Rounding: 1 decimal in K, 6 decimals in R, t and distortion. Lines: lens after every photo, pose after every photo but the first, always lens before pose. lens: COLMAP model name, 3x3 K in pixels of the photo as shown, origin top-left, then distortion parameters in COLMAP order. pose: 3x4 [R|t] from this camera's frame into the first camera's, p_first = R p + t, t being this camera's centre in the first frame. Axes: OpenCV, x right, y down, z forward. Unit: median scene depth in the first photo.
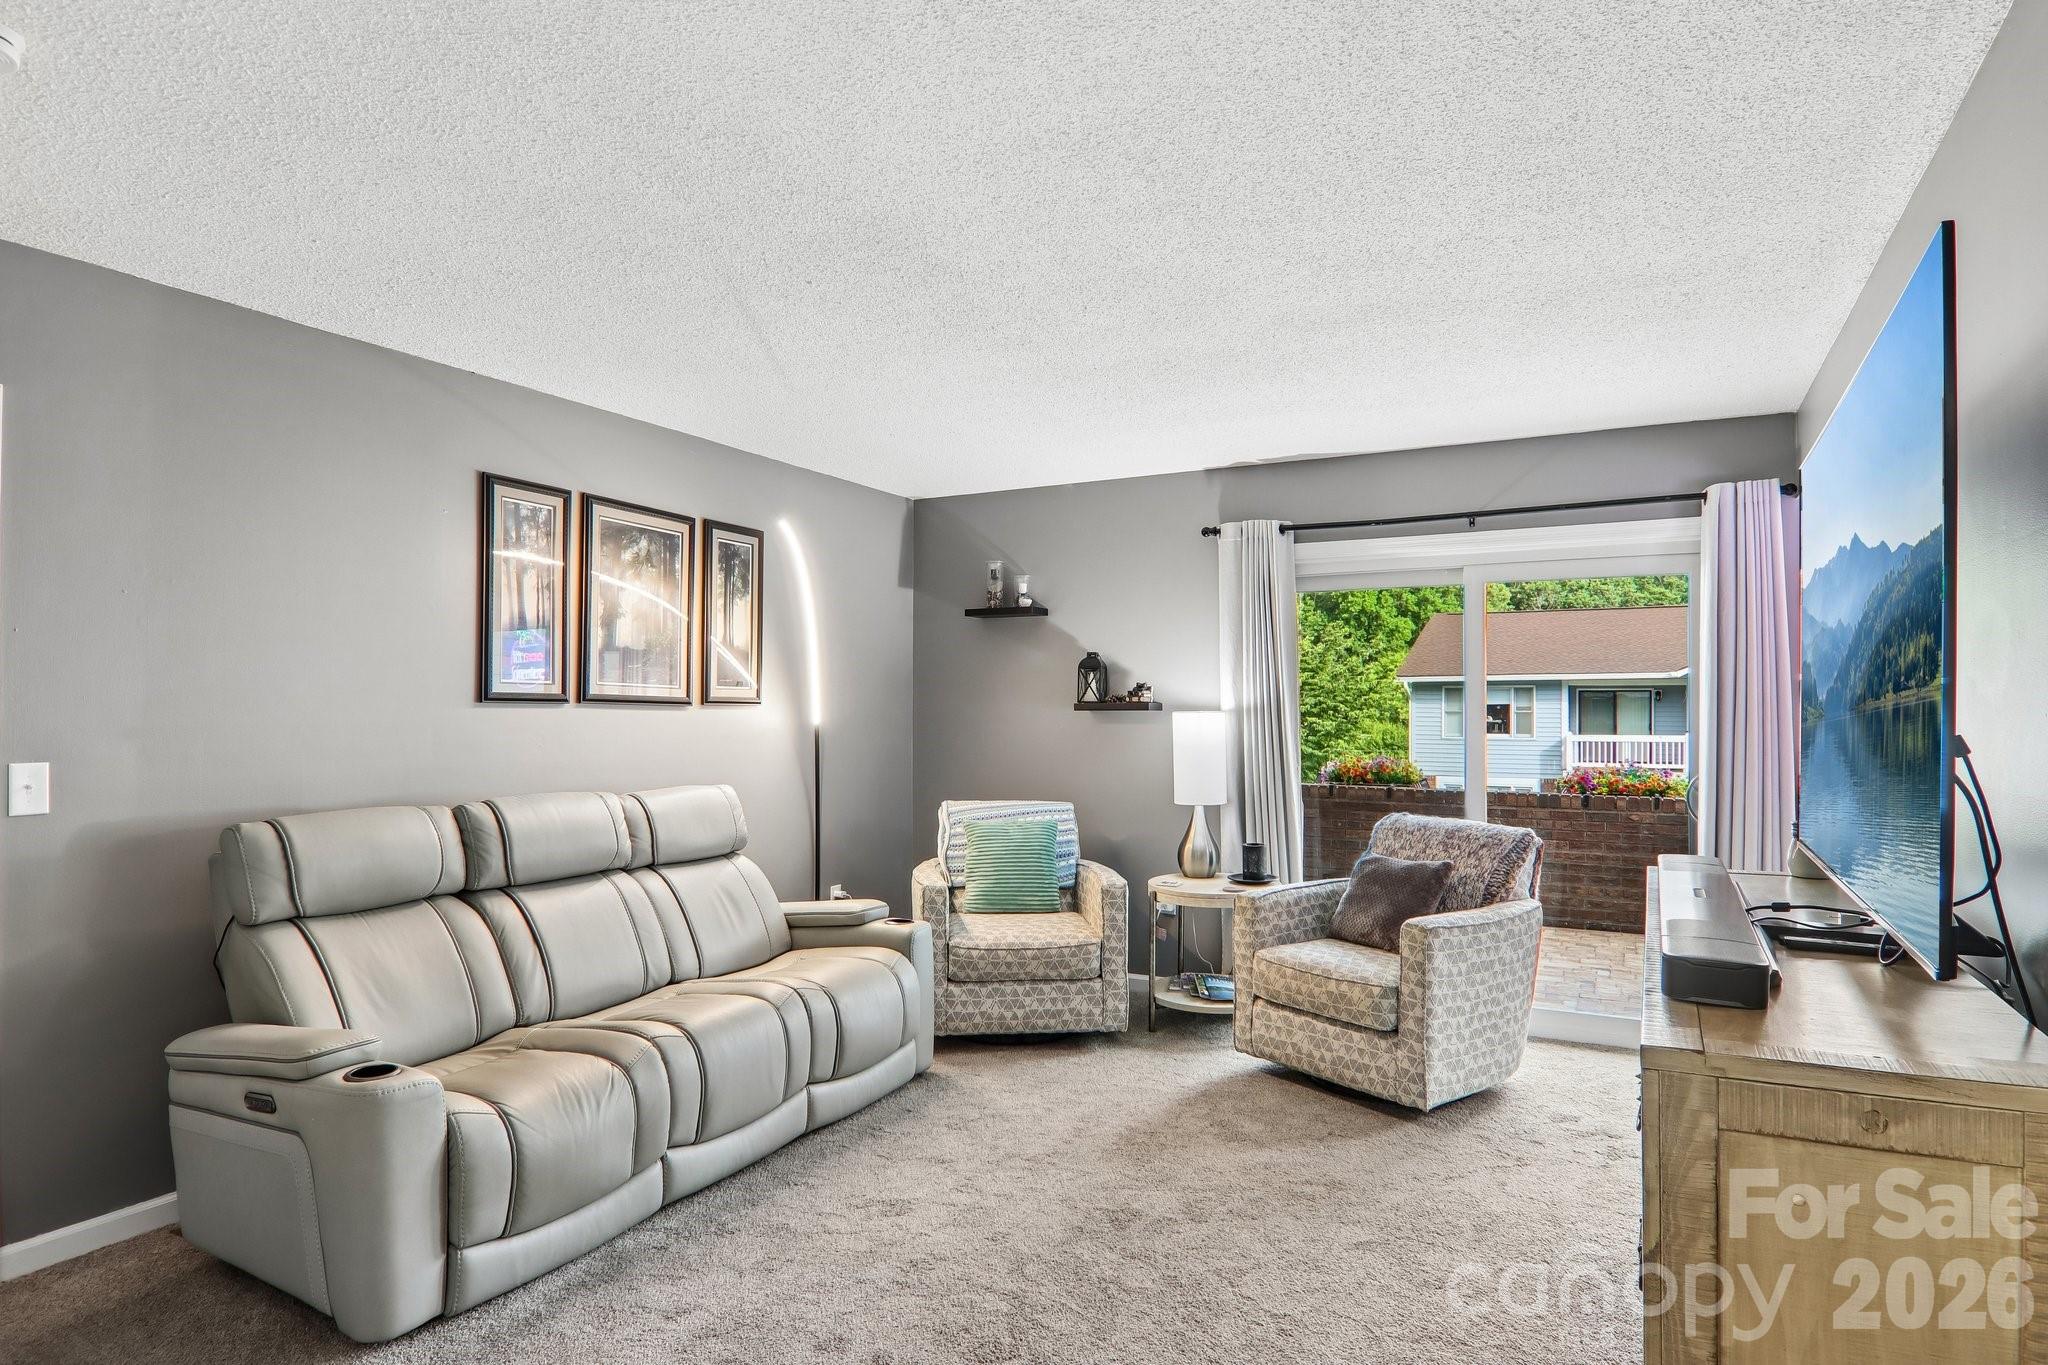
lens RADIAL K [[1134.8, 0, 1026.7], [0, 1134.8, 703.8], [0, 0, 1]] dist [0.005560, -0.020654]
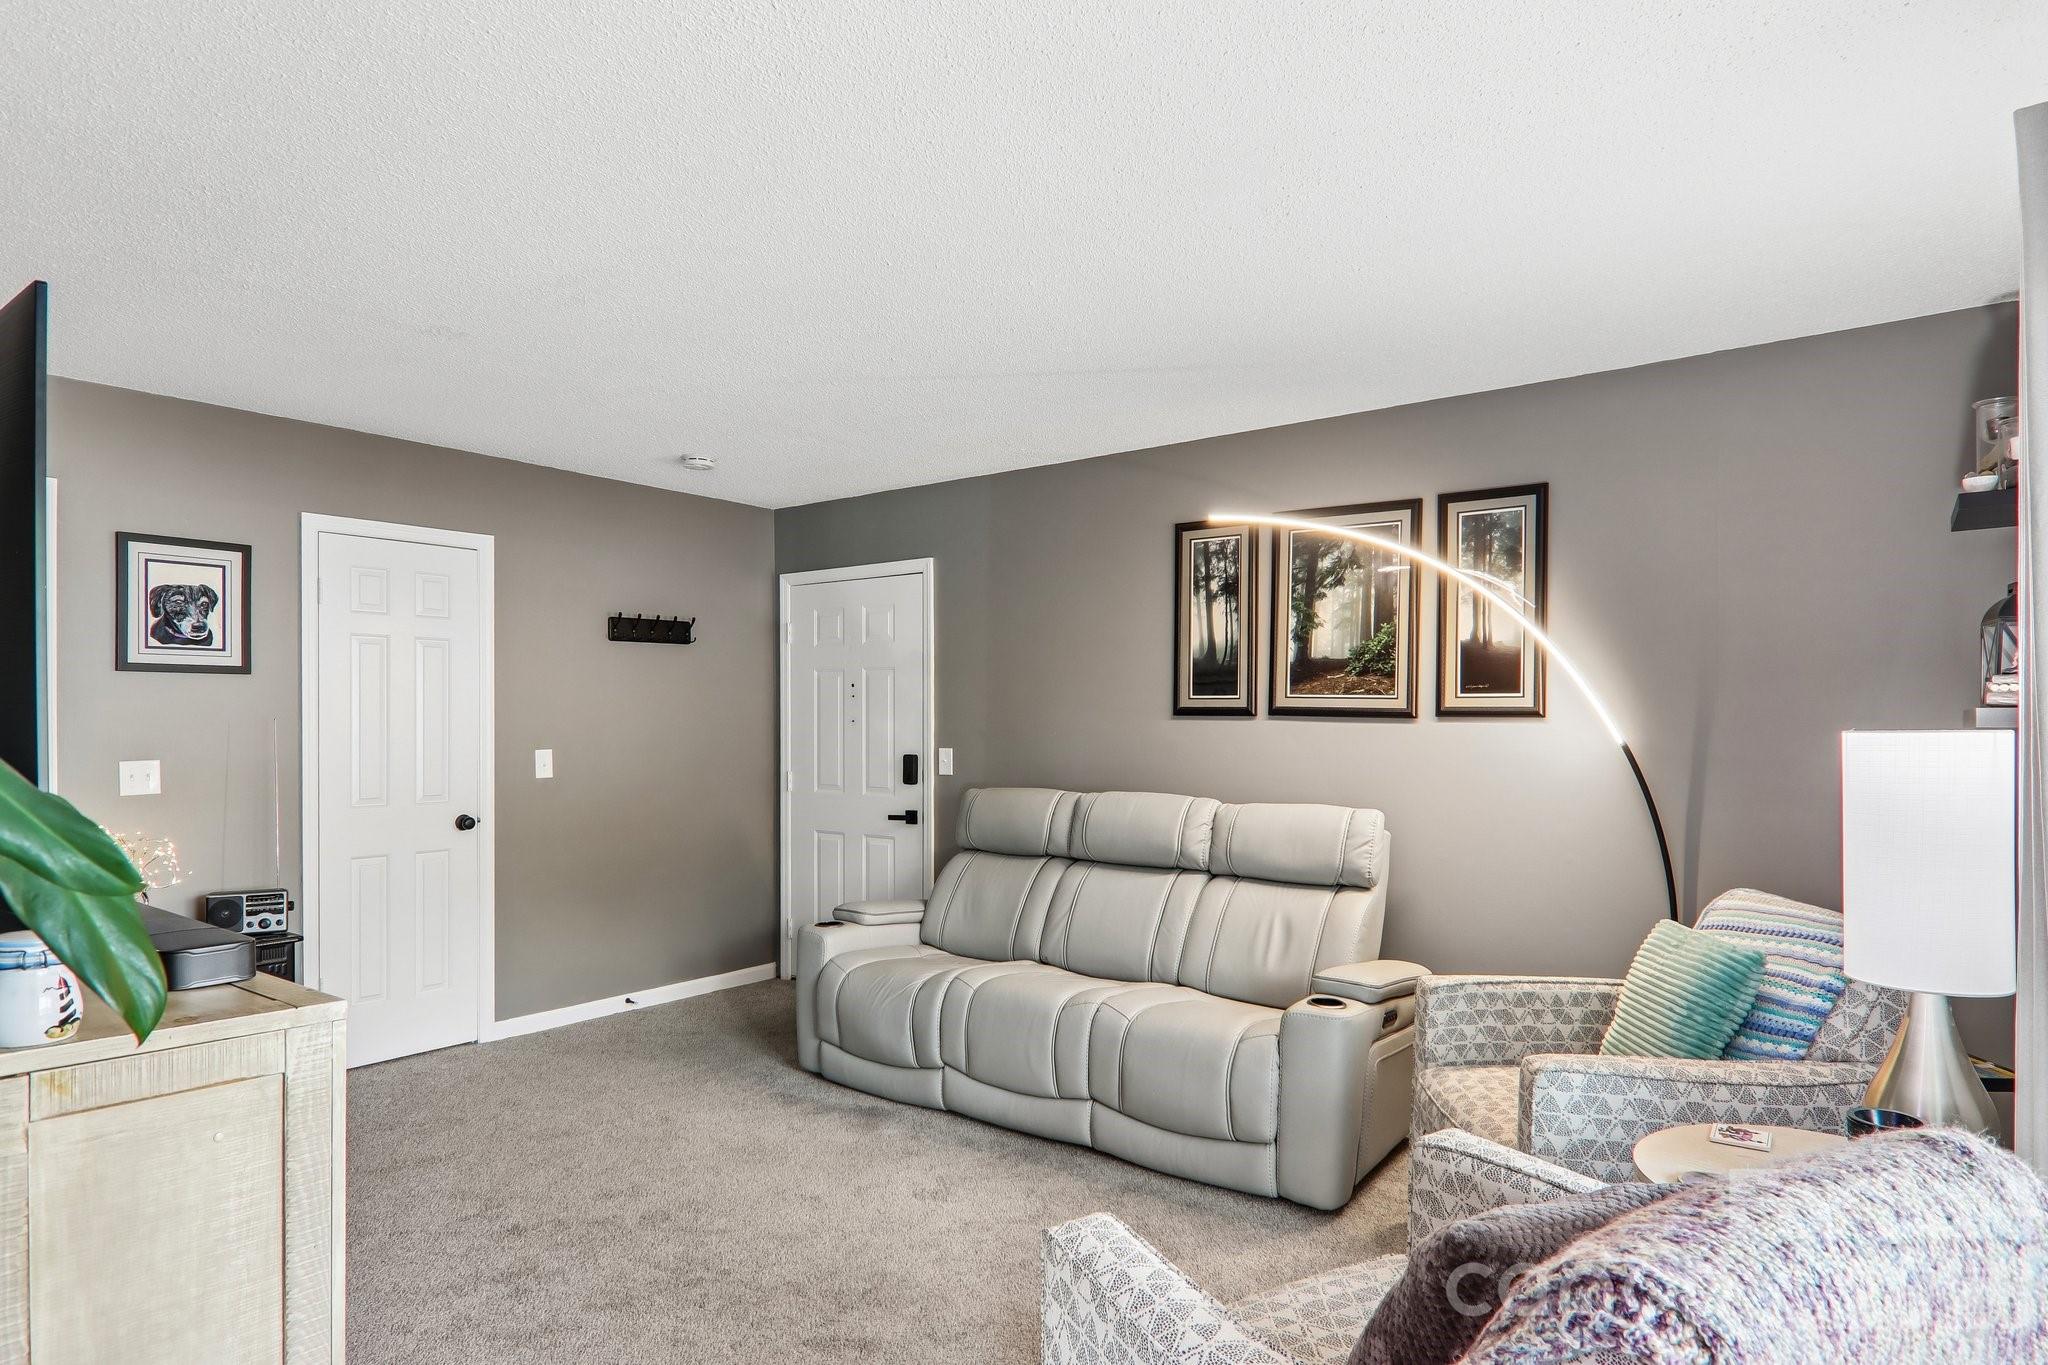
lens RADIAL K [[1143.2, 0, 1020.1], [0, 1143.2, 717.6], [0, 0, 1]] dist [0.001954, -0.001626]
pose [[-0.160953, -0.004009, -0.986954, 0.601947], [0.002149, 0.999988, -0.004412, 0.005443], [0.986960, -0.002831, -0.160942, 0.826751]]
